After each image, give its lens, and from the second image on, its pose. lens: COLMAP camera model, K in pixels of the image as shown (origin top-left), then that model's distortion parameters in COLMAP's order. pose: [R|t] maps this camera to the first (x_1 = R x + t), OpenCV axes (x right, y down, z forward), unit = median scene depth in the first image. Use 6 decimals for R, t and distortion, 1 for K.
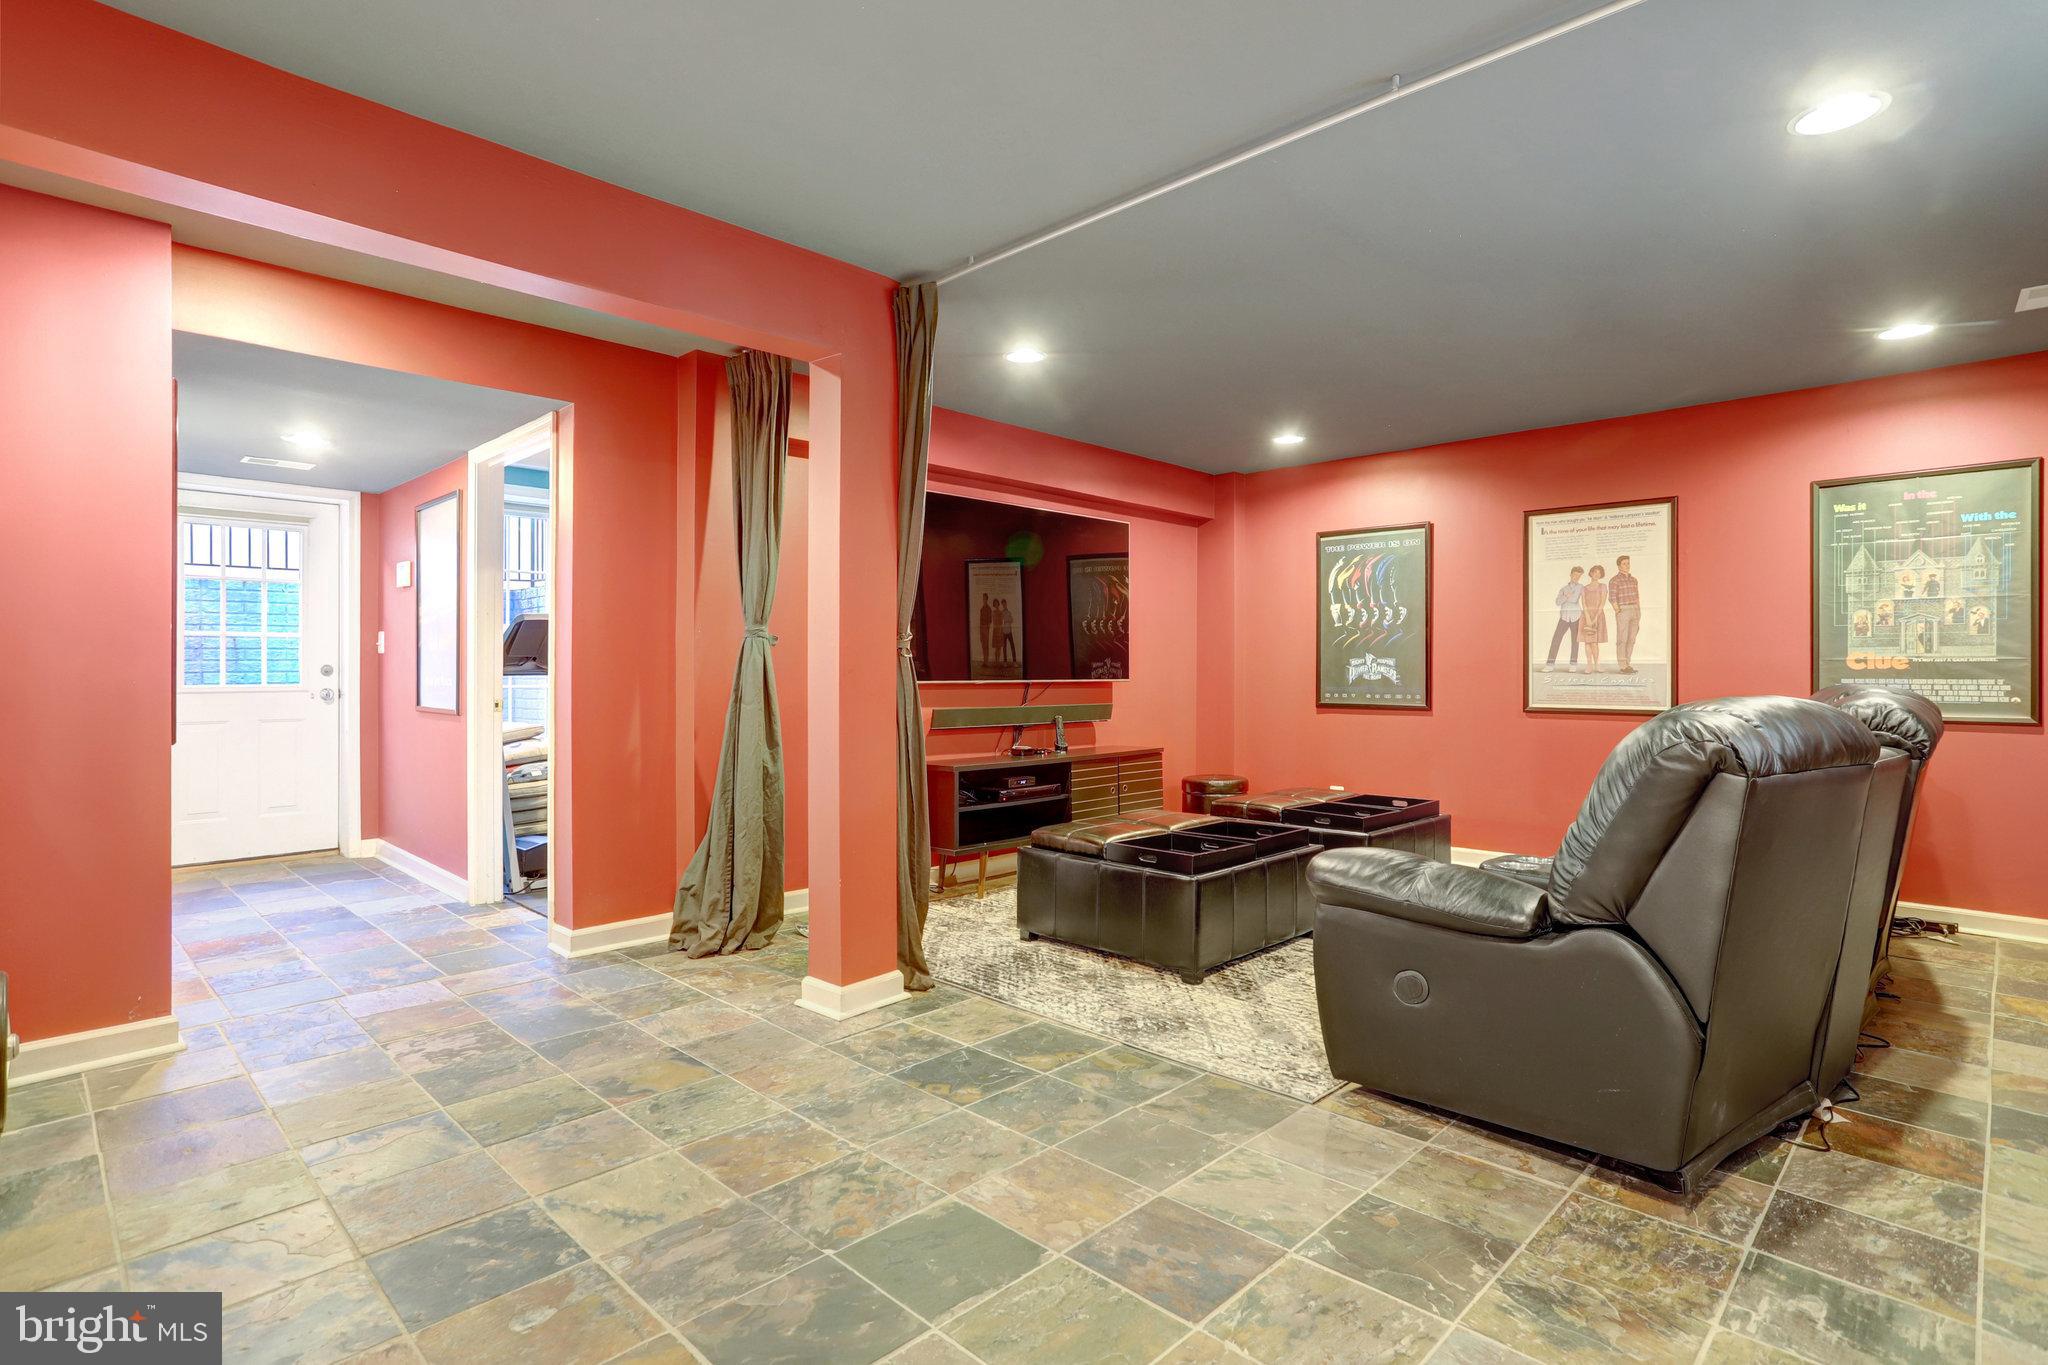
lens RADIAL K [[1018.8, 0, 1023.7], [0, 1018.8, 664.6], [0, 0, 1]] dist [-0.003162, -0.000070]
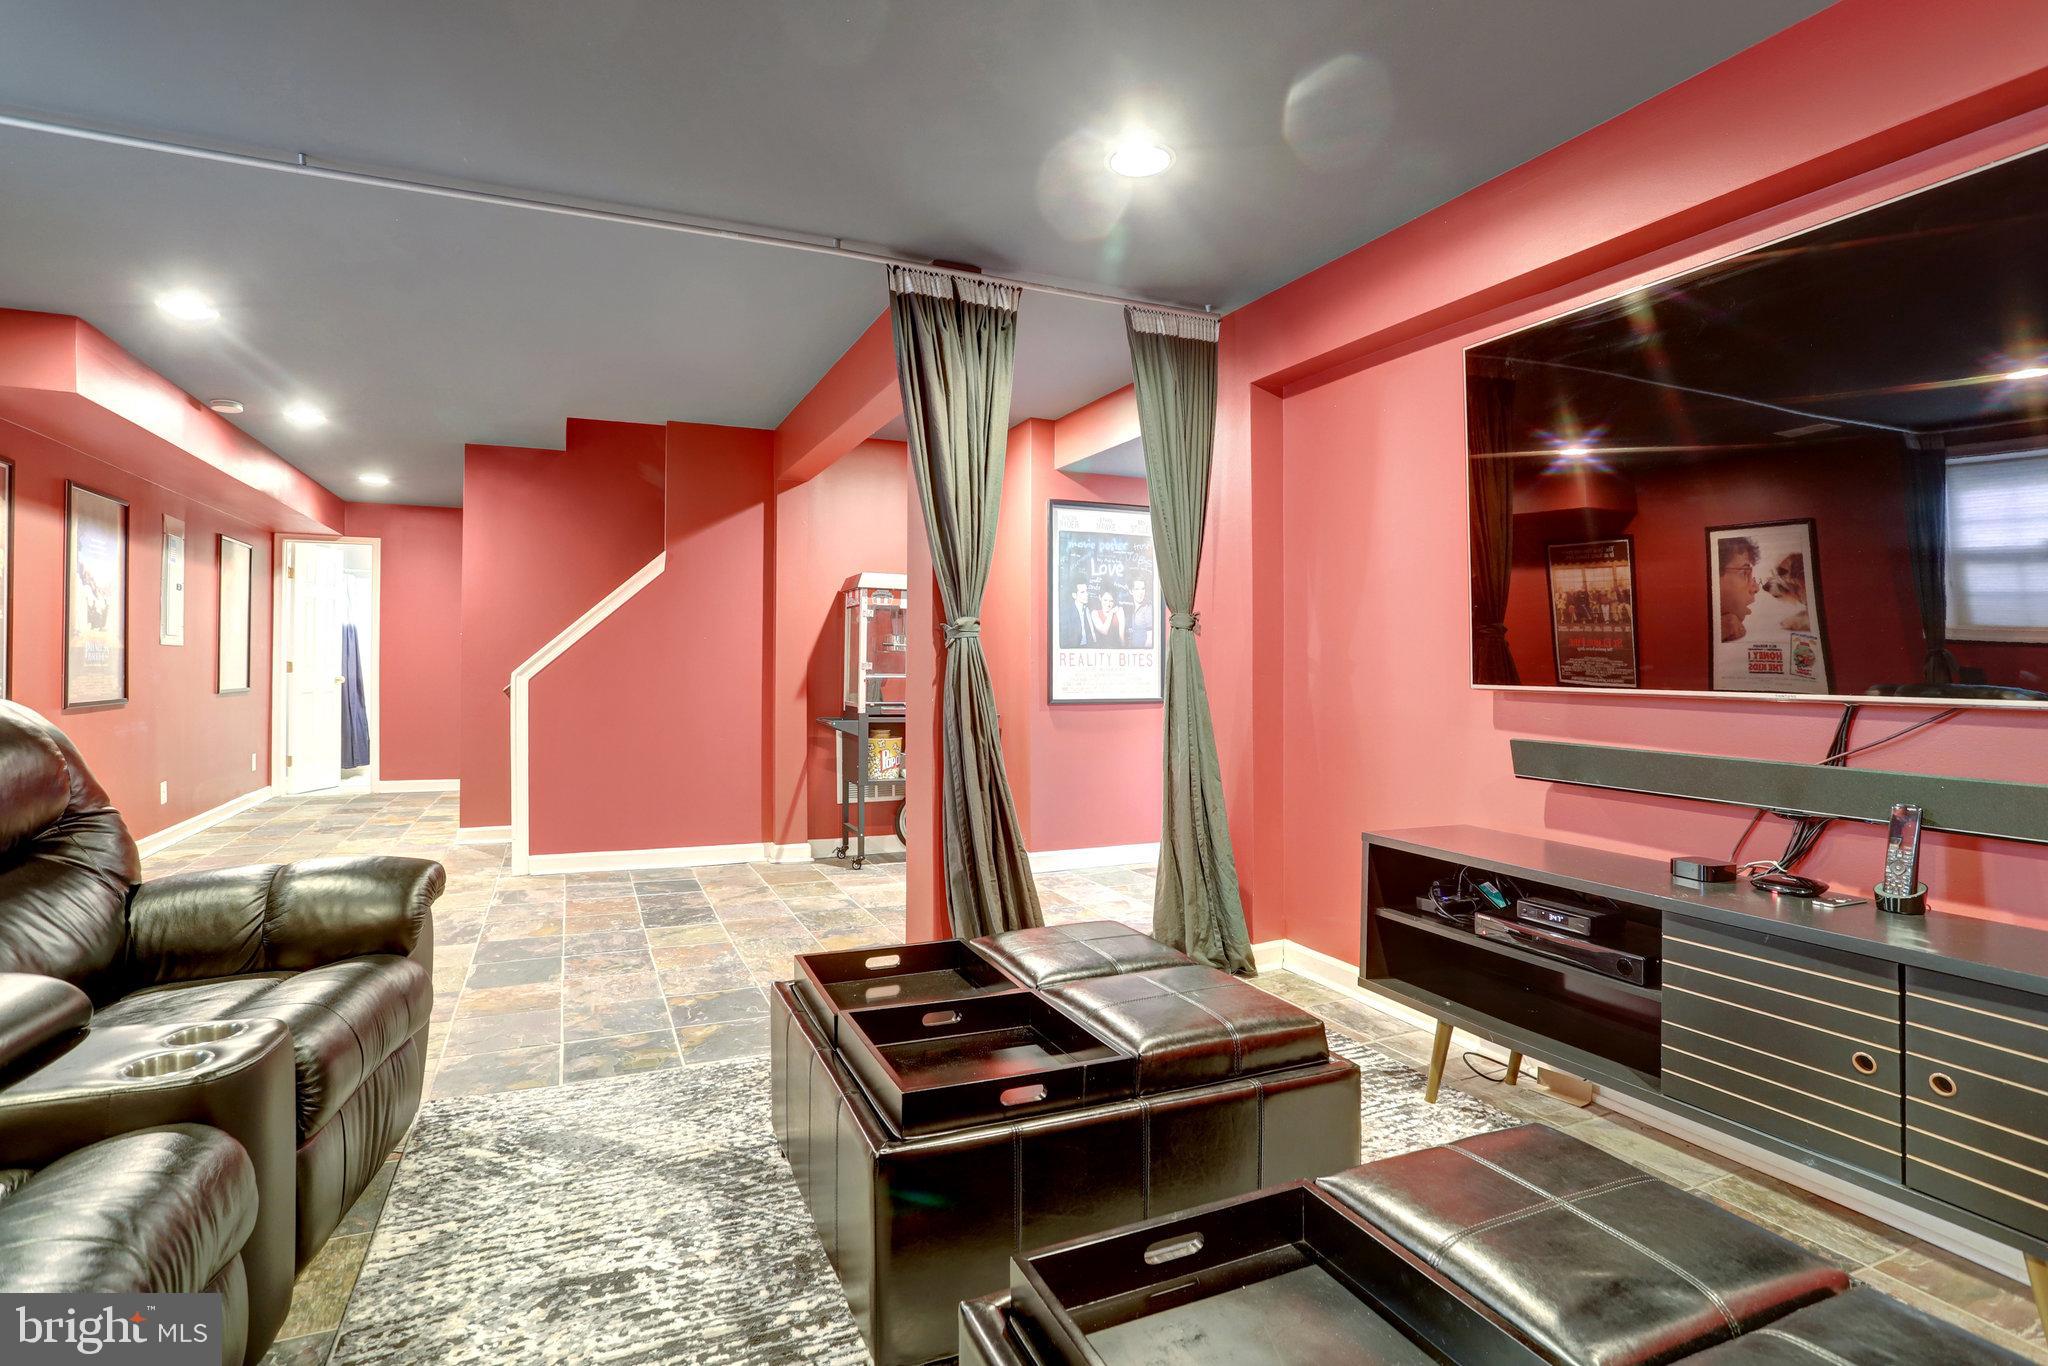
lens RADIAL K [[1018.8, 0, 1023.7], [0, 1018.8, 665.1], [0, 0, 1]] dist [-0.003162, -0.000070]
pose [[-0.370275, -0.004393, -0.928912, 0.935077], [0.001737, 0.999984, -0.005421, 0.012715], [0.928921, -0.003621, -0.370261, 1.811352]]
